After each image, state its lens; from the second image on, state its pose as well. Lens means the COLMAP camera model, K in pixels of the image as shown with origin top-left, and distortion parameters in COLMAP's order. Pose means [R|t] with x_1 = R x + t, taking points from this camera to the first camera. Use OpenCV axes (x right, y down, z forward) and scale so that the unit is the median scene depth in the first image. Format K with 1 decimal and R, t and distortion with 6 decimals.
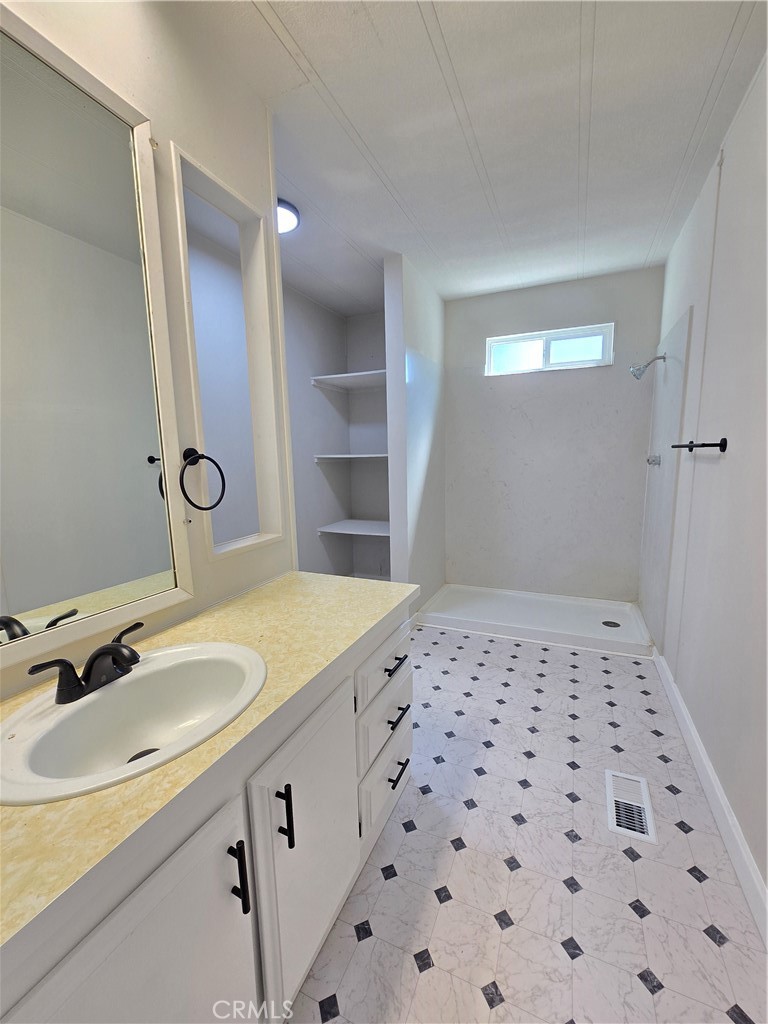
lens RADIAL K [[418.3, 0, 393.3], [0, 418.3, 514.9], [0, 0, 1]] dist [-0.004443, 0.000505]
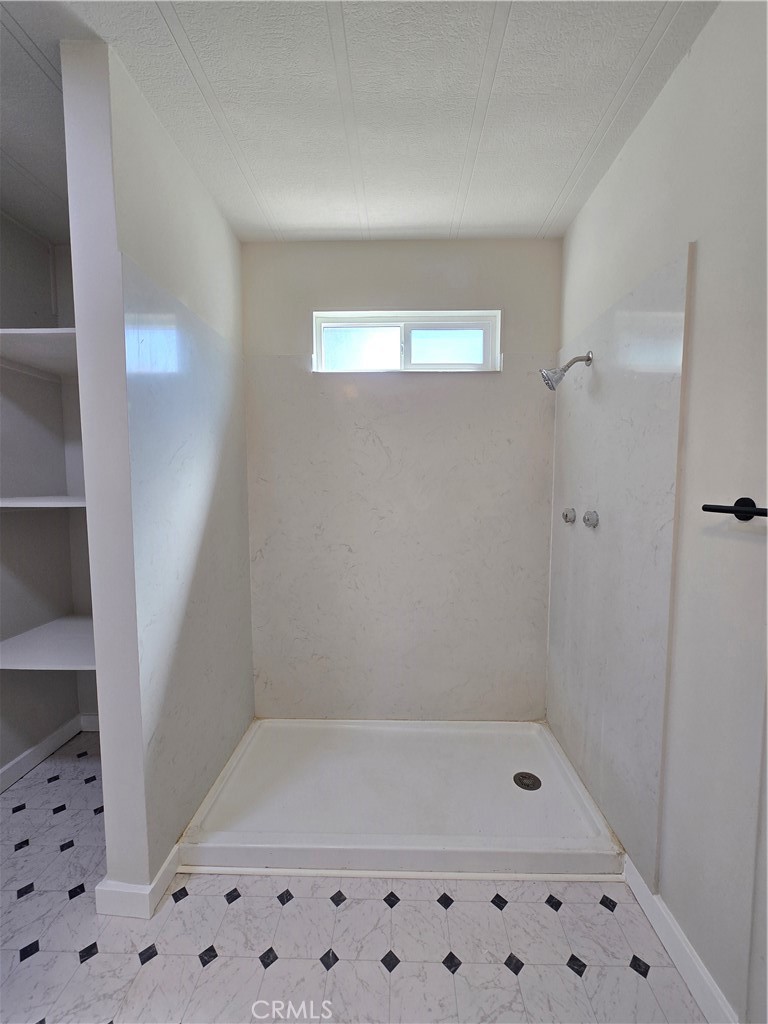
lens RADIAL K [[418.3, 0, 390.3], [0, 418.3, 512.4], [0, 0, 1]] dist [-0.004443, 0.000505]
pose [[0.926485, -0.007652, 0.376253, 0.112029], [0.037460, 0.996703, -0.071971, -0.097037], [-0.374462, 0.080775, 0.923717, 0.492159]]
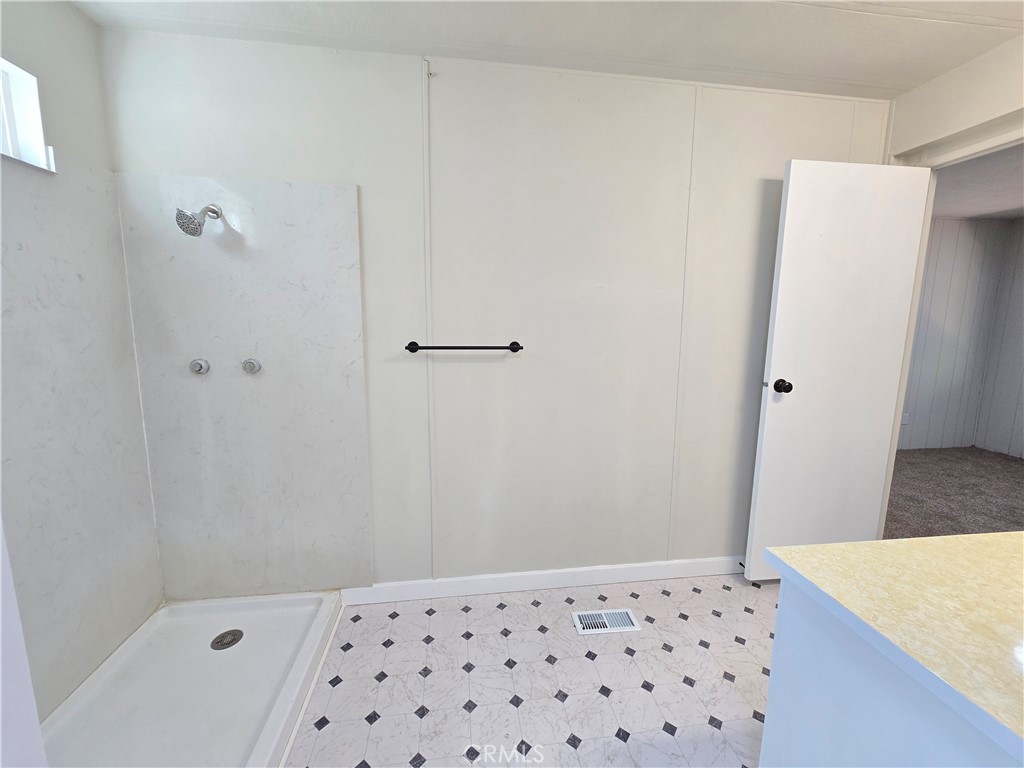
lens RADIAL K [[418.3, 0, 511.4], [0, 418.3, 379.2], [0, 0, 1]] dist [-0.004443, 0.000505]
pose [[-0.512573, -0.104765, 0.852228, -0.164075], [0.124988, 0.972853, 0.194768, -0.173238], [-0.849498, 0.206351, -0.485564, 0.892203]]
